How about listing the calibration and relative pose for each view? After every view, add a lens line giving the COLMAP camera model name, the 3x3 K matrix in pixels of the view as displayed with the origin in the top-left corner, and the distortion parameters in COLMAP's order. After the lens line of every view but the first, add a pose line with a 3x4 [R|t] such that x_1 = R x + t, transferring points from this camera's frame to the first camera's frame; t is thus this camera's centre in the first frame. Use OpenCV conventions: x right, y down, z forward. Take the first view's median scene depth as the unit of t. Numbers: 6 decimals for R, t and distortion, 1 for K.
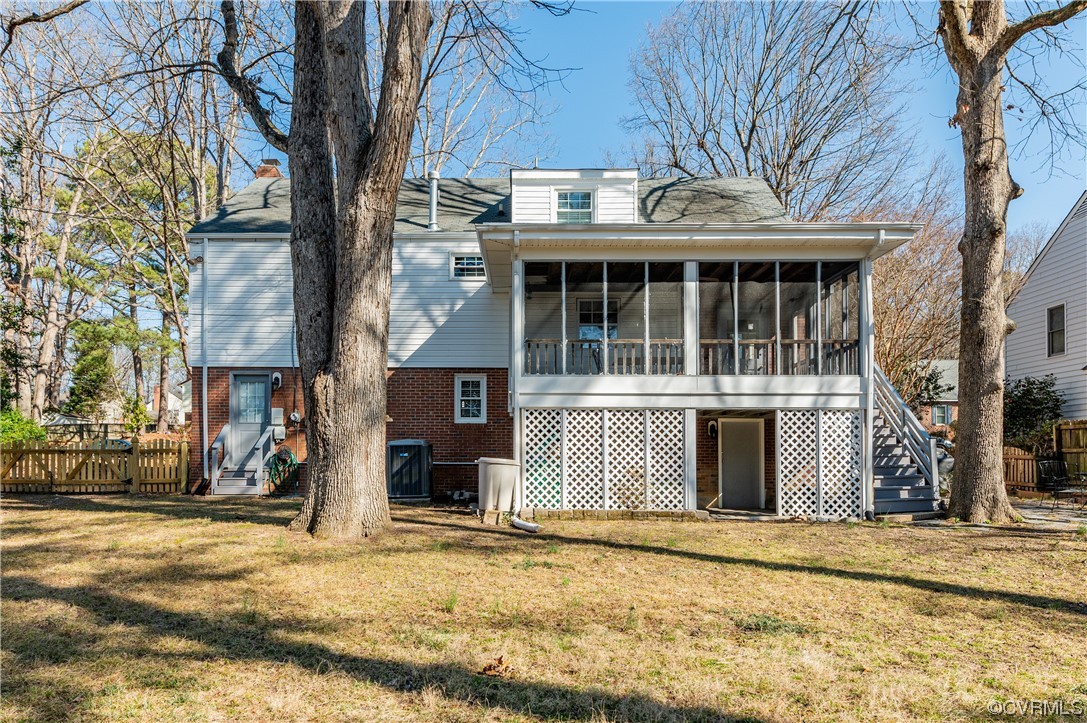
lens RADIAL K [[600.9, 0, 543.4], [0, 600.9, 340.4], [0, 0, 1]] dist [-0.000005, -0.000243]
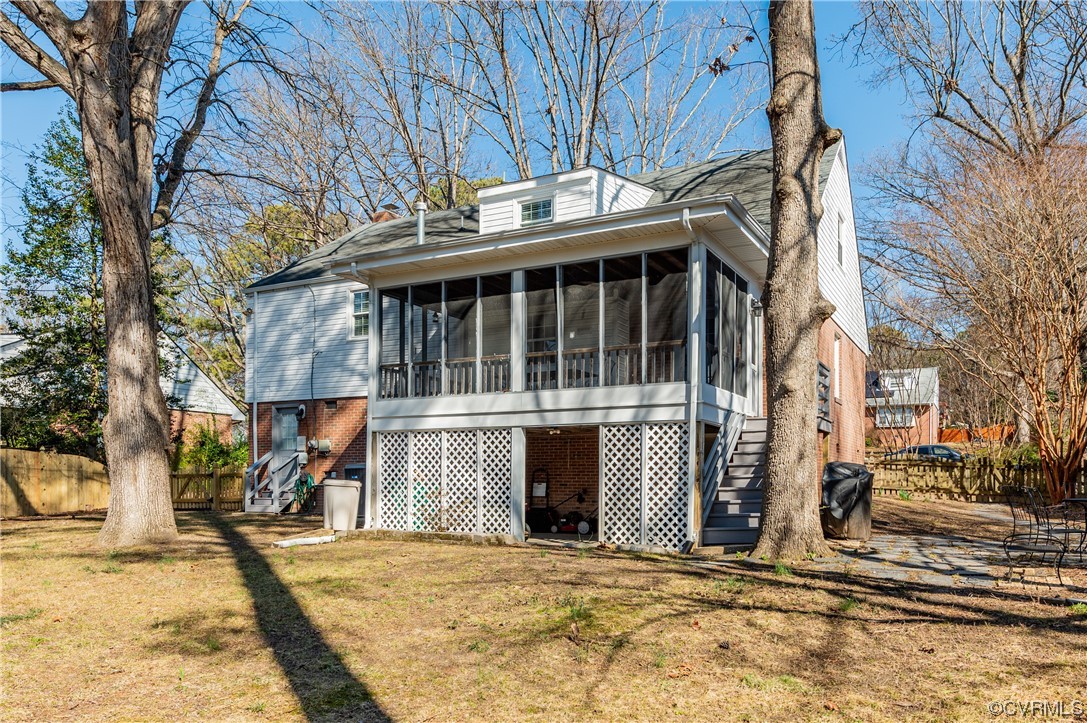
lens RADIAL K [[640.8, 0, 543.5], [0, 640.8, 361.5], [0, 0, 1]] dist [0.007166, 0.000897]
pose [[0.927877, -0.070404, -0.366179, 0.655203], [0.073925, 0.997254, -0.004417, 0.018126], [0.365484, -0.022971, 0.930534, 0.080155]]
